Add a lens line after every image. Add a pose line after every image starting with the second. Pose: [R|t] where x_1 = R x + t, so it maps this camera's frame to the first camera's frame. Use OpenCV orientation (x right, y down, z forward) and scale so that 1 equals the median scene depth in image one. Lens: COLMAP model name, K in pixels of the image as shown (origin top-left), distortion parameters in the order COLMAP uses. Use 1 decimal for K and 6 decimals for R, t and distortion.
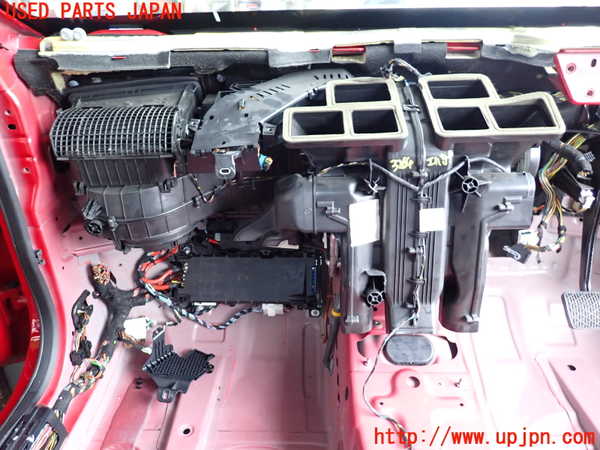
lens RADIAL K [[448.3, 0, 300.0], [0, 448.3, 225.0], [0, 0, 1]] dist [0.007206, 0.000816]
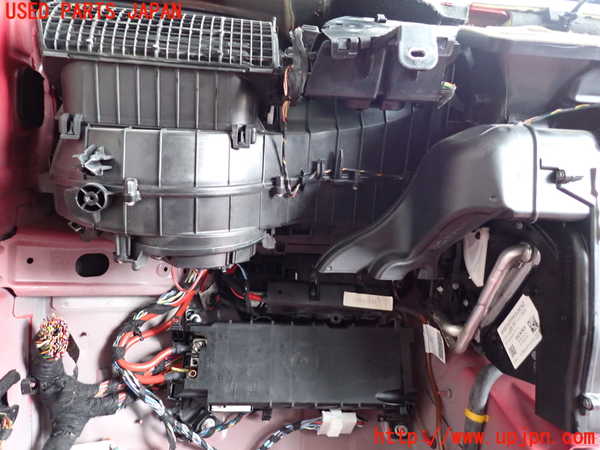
lens RADIAL K [[448.3, 0, 300.0], [0, 448.3, 225.0], [0, 0, 1]] dist [0.007206, 0.000816]
pose [[0.984591, 0.063255, 0.163029, -0.319784], [-0.004988, 0.942064, -0.335395, 0.201848], [-0.174800, 0.329414, 0.927864, 0.531455]]
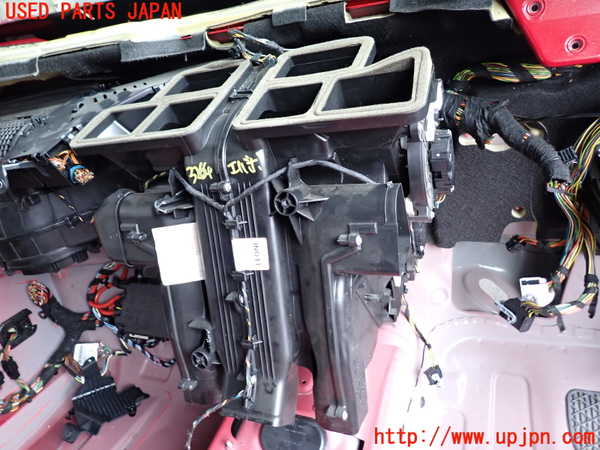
lens RADIAL K [[448.3, 0, 300.0], [0, 448.3, 225.0], [0, 0, 1]] dist [0.007206, 0.000816]
pose [[0.925299, 0.021900, -0.378606, 0.578142], [-0.042015, 0.998105, -0.044949, -0.026938], [0.376904, 0.057498, 0.924466, 0.380281]]
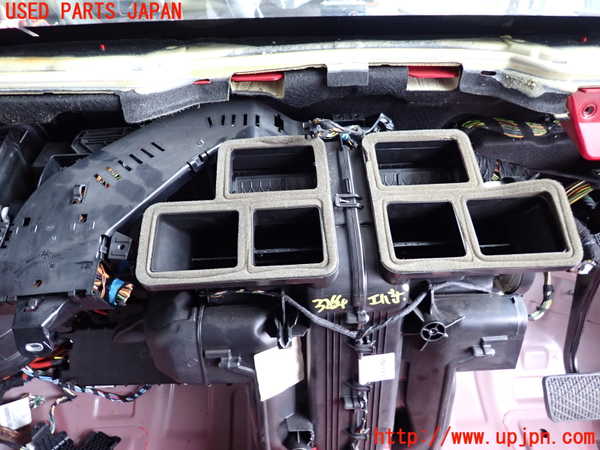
lens RADIAL K [[448.3, 0, 300.0], [0, 448.3, 225.0], [0, 0, 1]] dist [0.007206, 0.000816]
pose [[0.997664, -0.031160, 0.060786, 0.134727], [0.018630, 0.980279, 0.196737, -0.338866], [-0.065718, -0.195145, 0.978570, 0.360126]]
